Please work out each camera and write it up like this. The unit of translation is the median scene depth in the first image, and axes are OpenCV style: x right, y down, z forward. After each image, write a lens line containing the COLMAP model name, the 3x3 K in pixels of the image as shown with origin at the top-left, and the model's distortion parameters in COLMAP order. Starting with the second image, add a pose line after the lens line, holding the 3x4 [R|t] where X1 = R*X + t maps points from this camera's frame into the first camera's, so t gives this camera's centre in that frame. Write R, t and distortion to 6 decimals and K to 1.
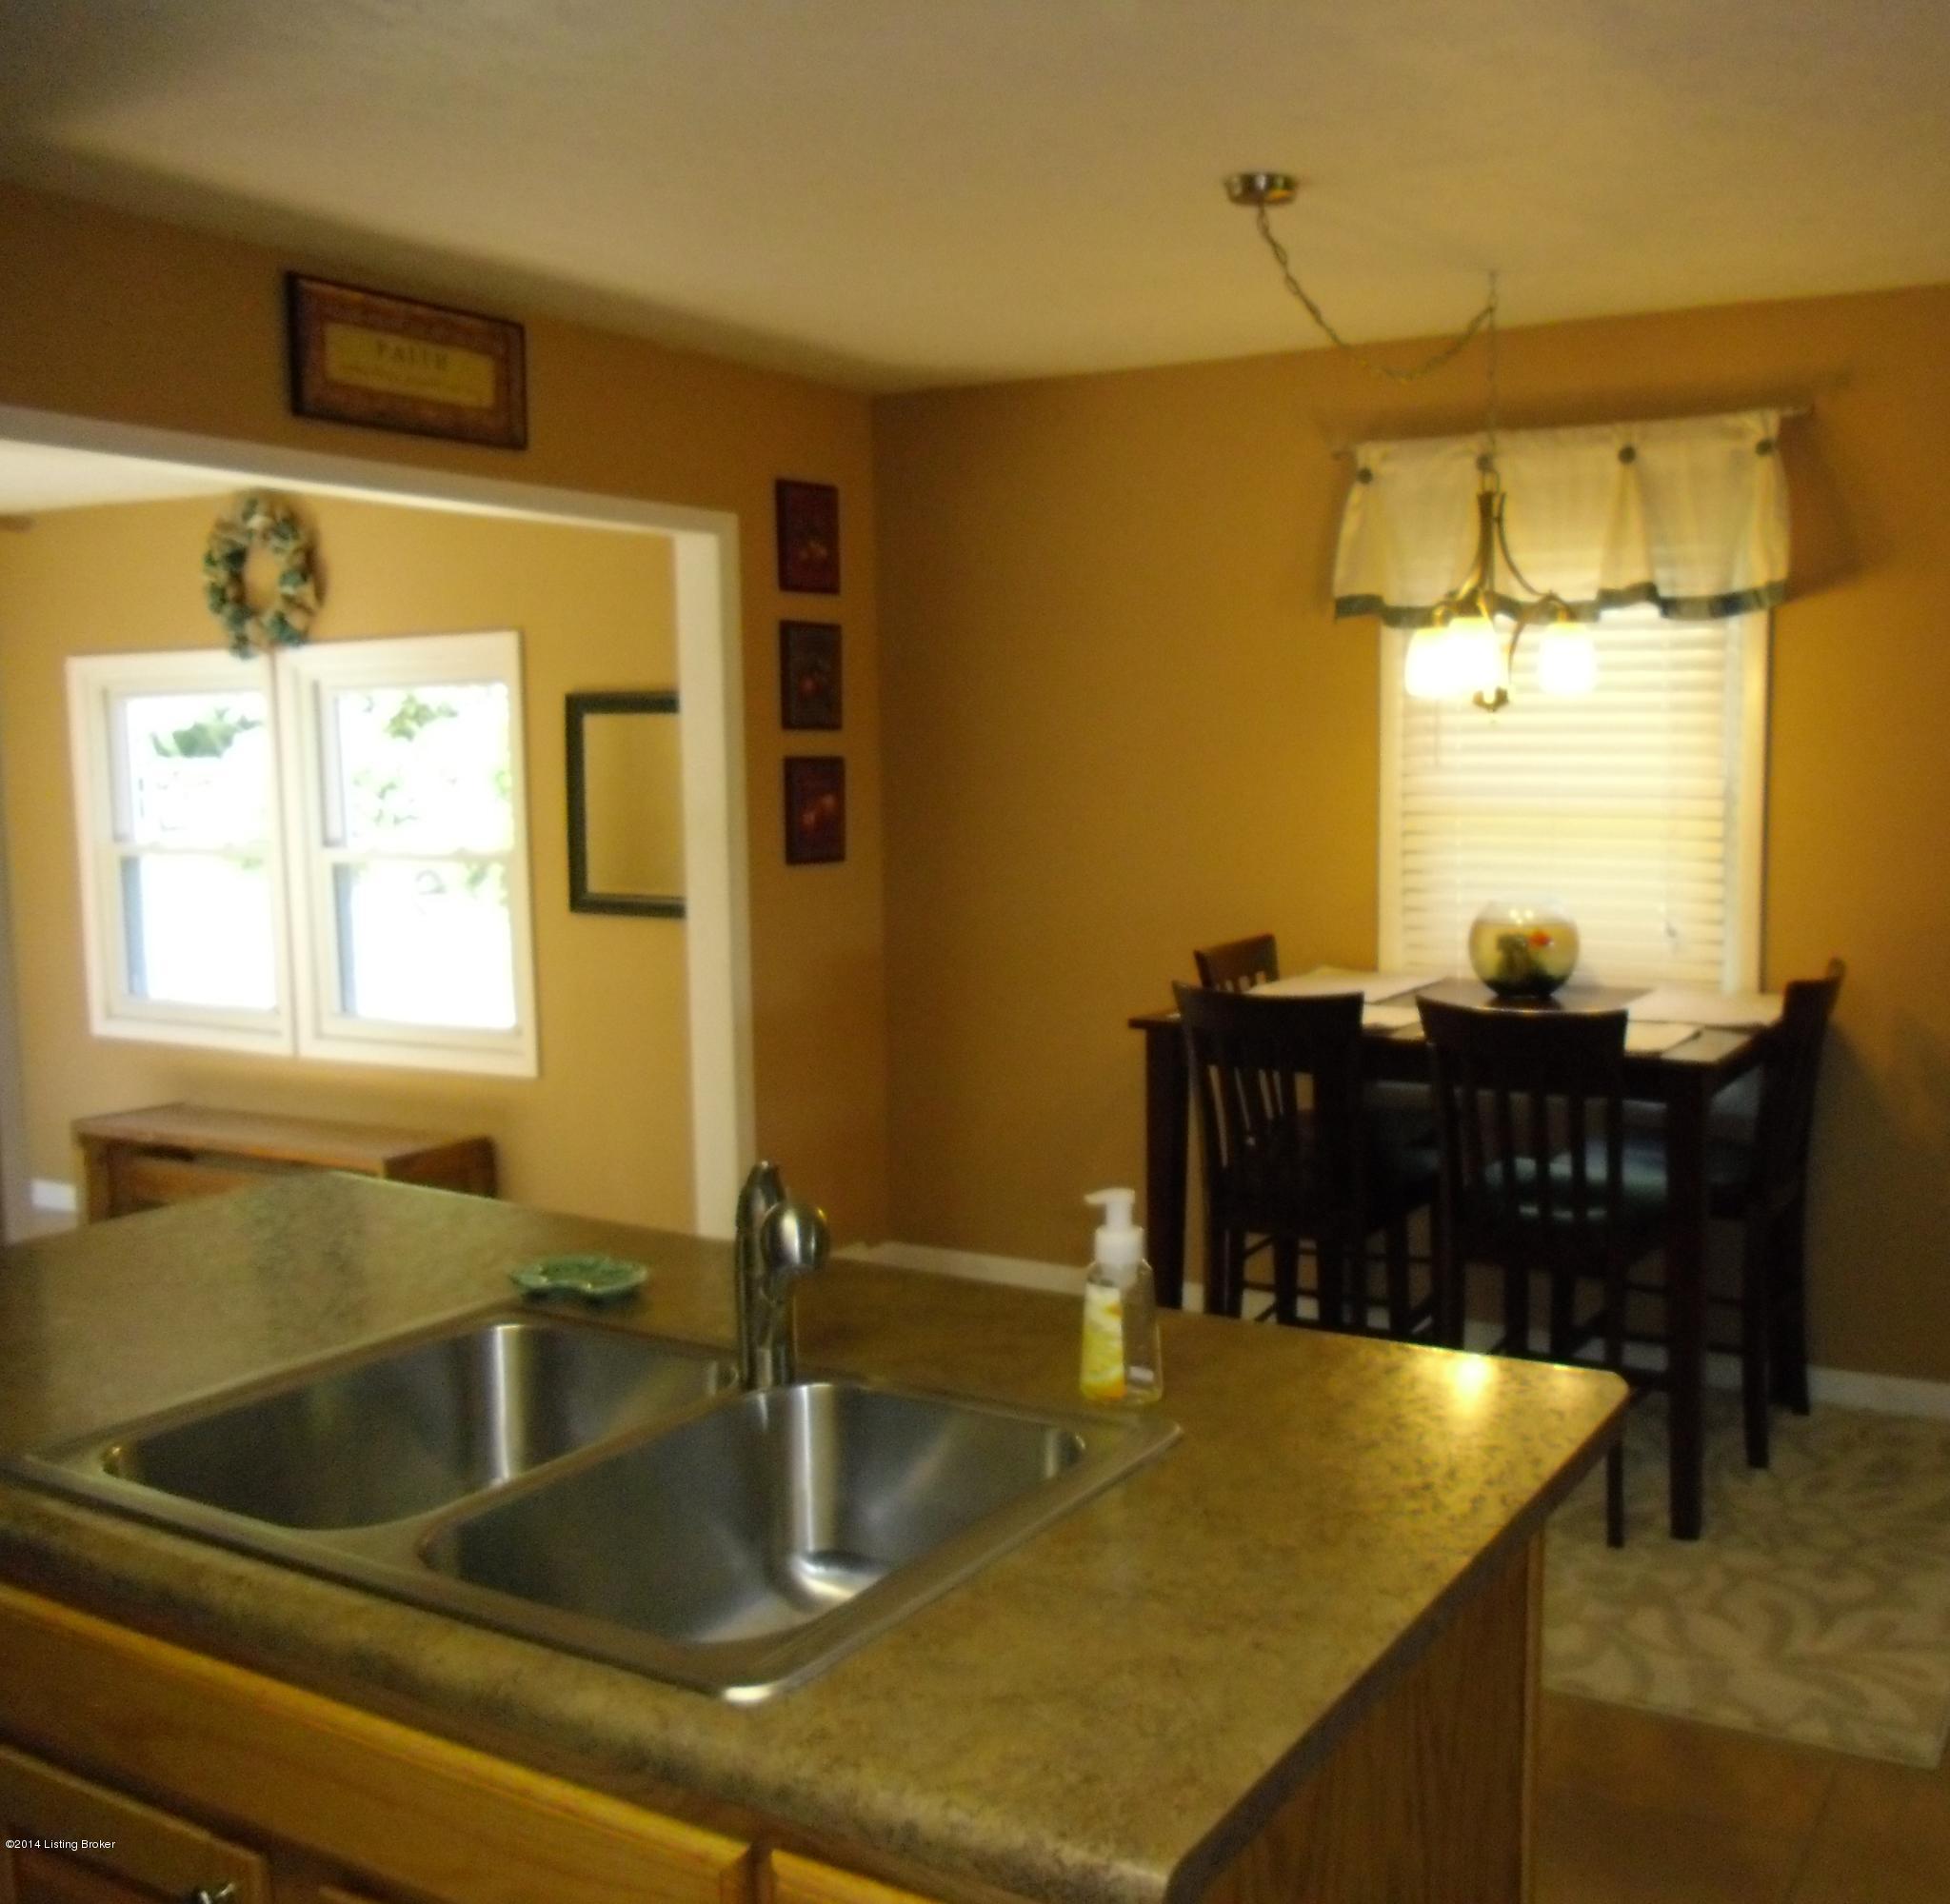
lens RADIAL K [[2049.4, 0, 975.0], [0, 2049.4, 952.0], [0, 0, 1]] dist [-0.053281, 0.008589]
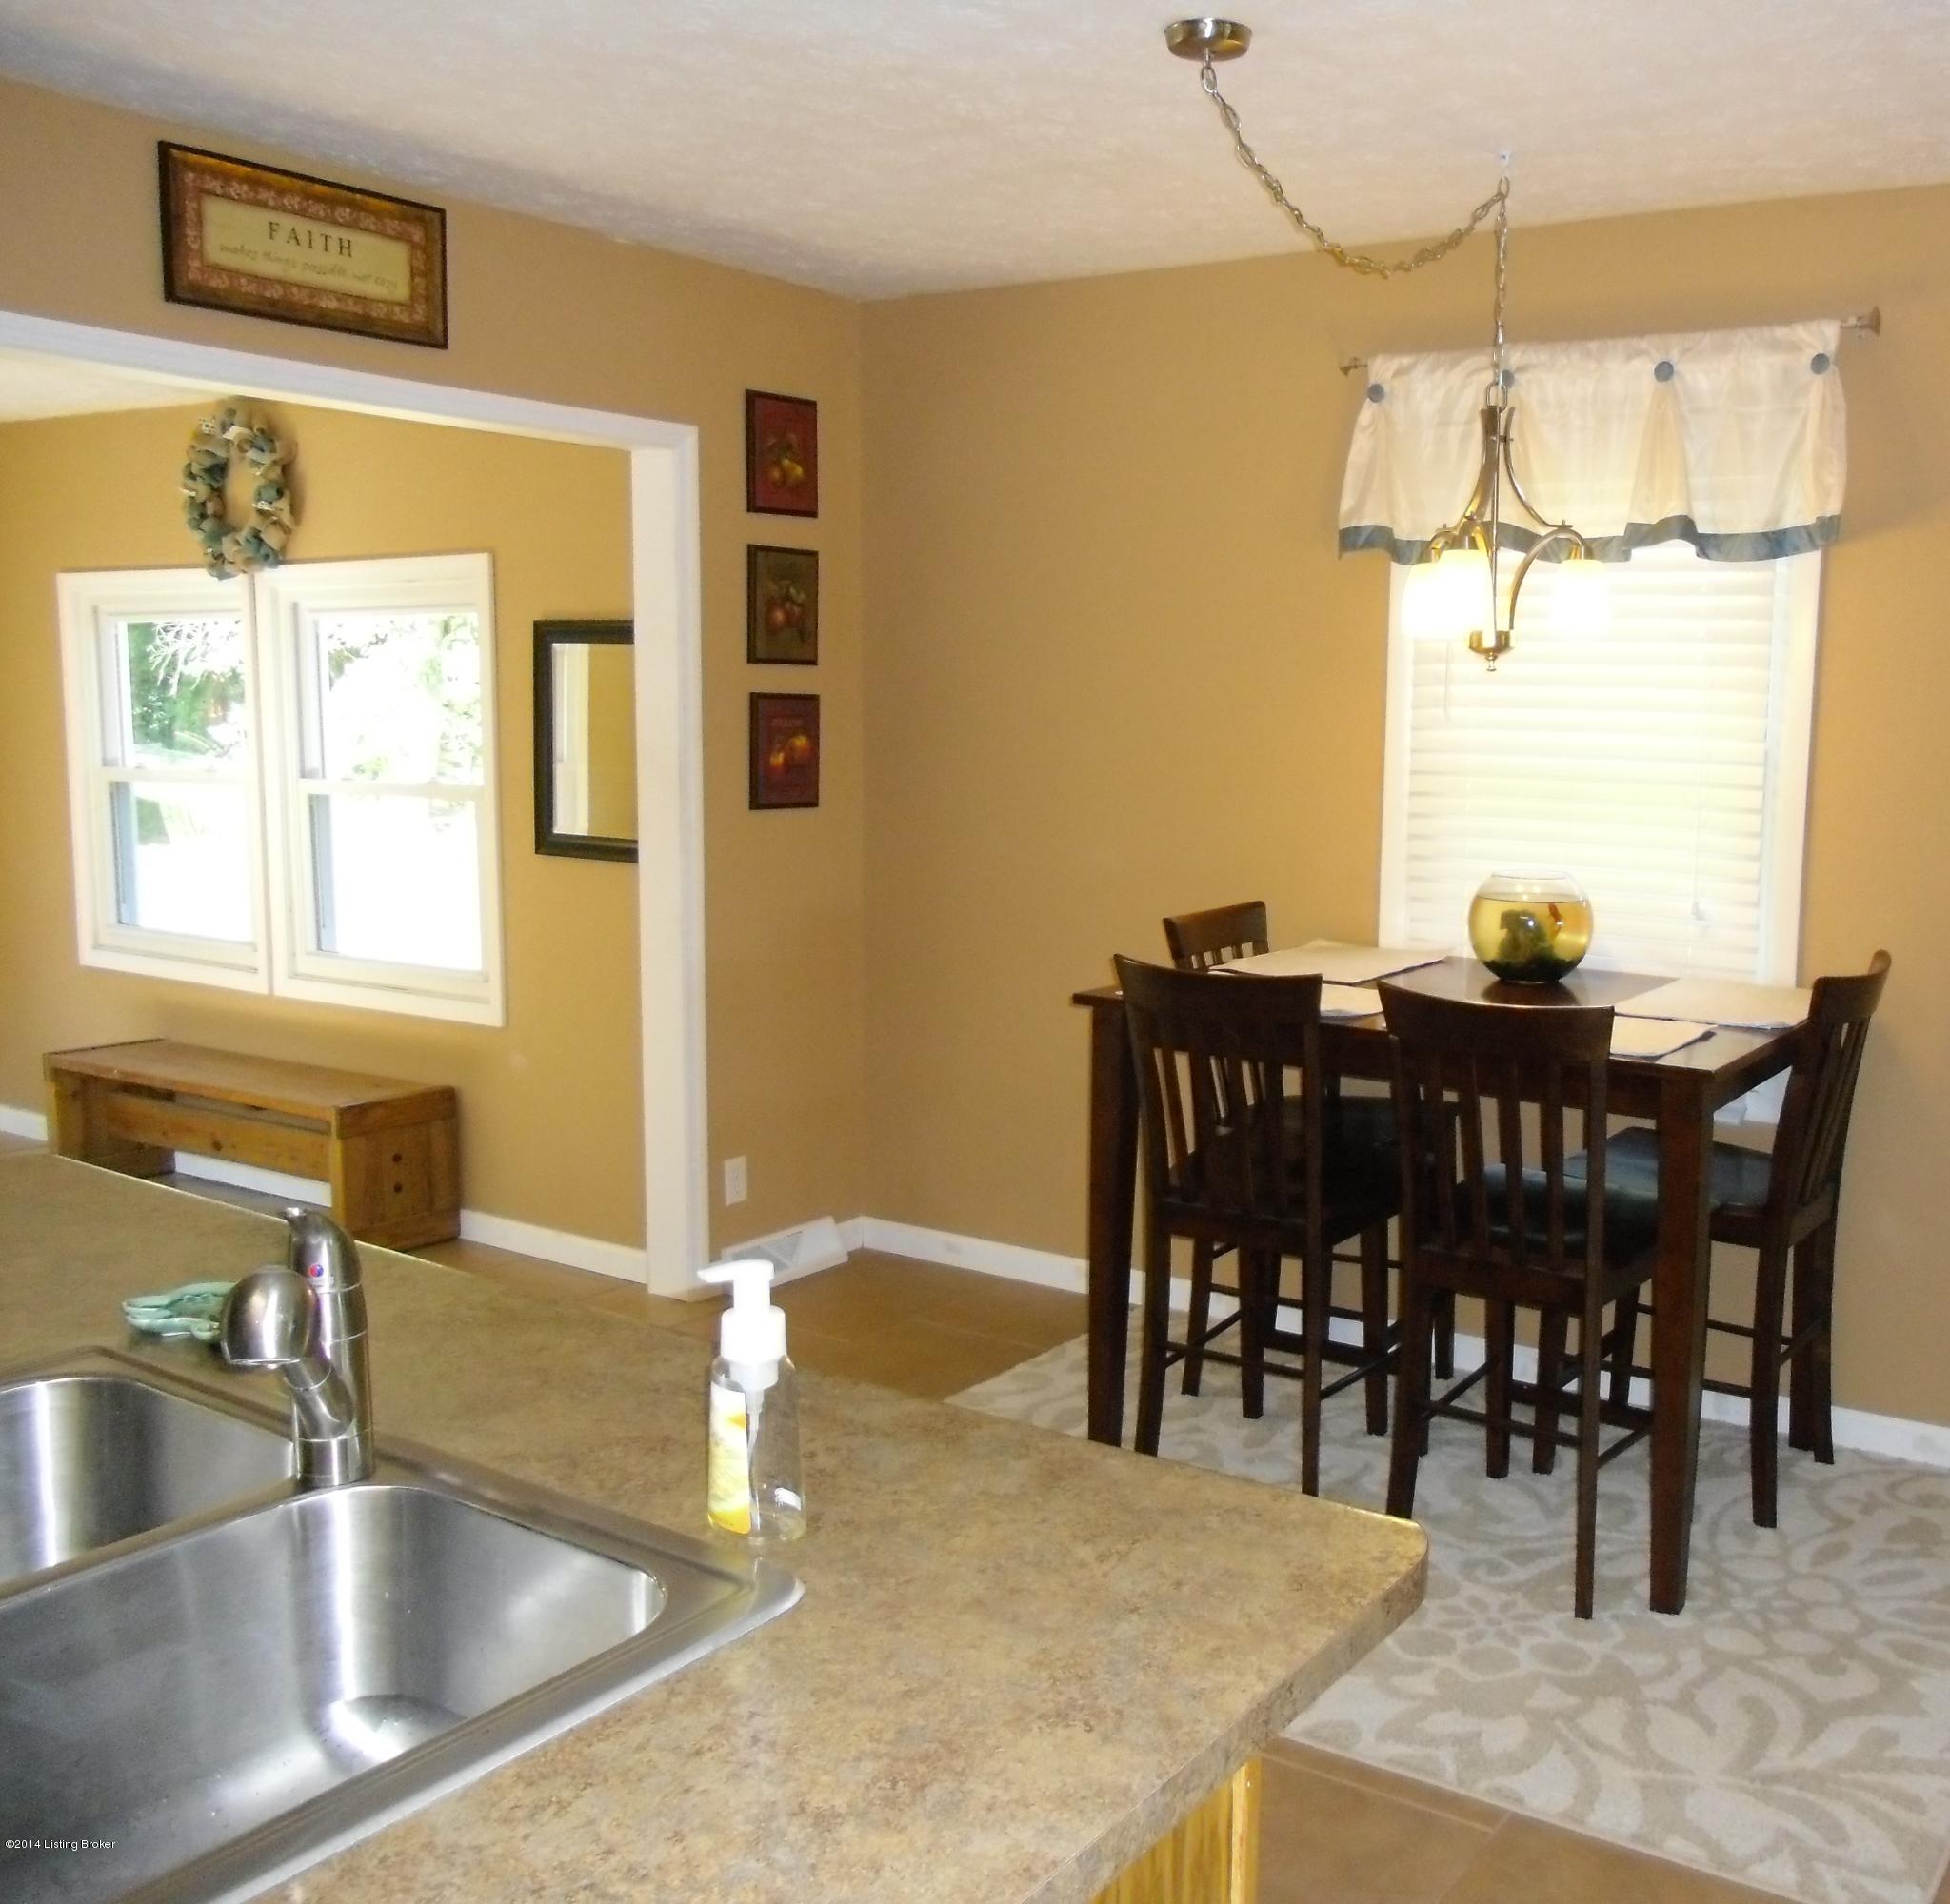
lens RADIAL K [[2049.4, 0, 975.0], [0, 2049.4, 952.0], [0, 0, 1]] dist [-0.053281, 0.008589]
pose [[0.998216, 0.030939, -0.051061, 0.072684], [-0.029570, 0.999188, 0.027357, -0.008231], [0.051866, -0.025798, 0.998321, 0.097950]]
